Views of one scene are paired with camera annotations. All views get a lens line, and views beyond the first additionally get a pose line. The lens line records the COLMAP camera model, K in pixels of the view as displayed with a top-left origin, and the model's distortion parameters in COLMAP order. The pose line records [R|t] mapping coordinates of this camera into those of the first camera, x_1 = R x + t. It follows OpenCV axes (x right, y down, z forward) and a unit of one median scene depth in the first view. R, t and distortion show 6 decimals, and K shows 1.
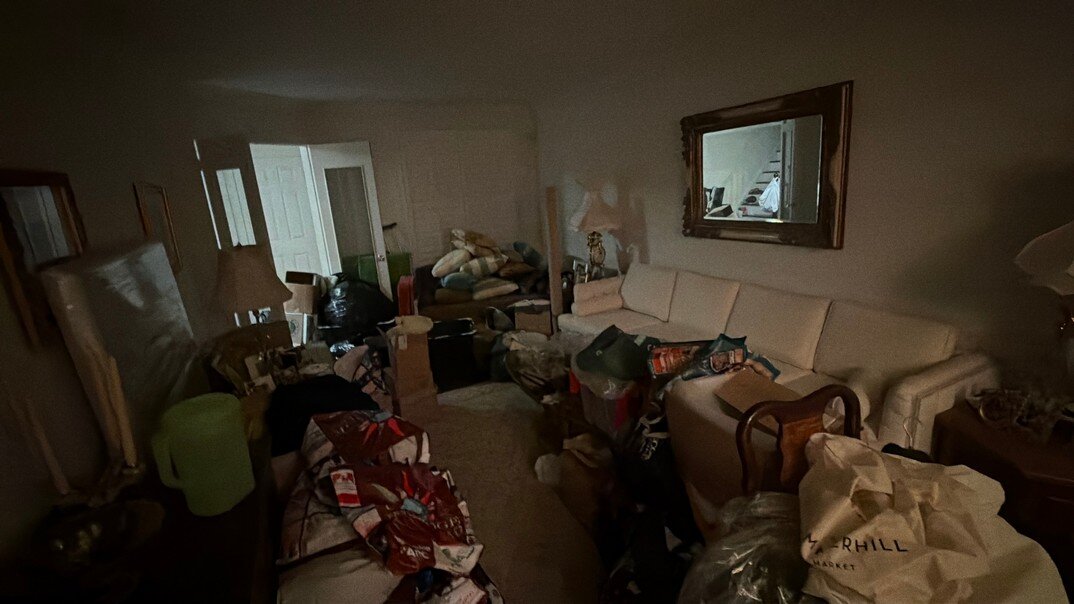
lens RADIAL K [[481.7, 0, 536.2], [0, 481.7, 300.1], [0, 0, 1]] dist [-0.001065, -0.000658]
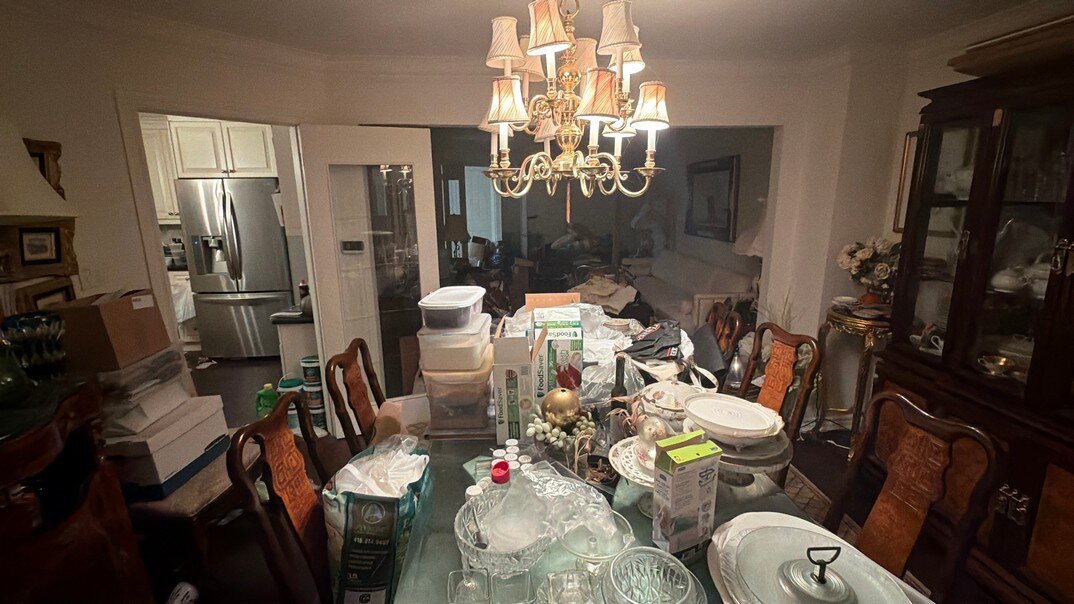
lens RADIAL K [[481.7, 0, 539.7], [0, 481.7, 305.8], [0, 0, 1]] dist [-0.001065, -0.000658]
pose [[0.929860, 0.141068, -0.339796, 0.359959], [-0.142557, 0.989570, 0.020715, 0.123935], [0.339174, 0.029178, 0.940271, -0.600708]]
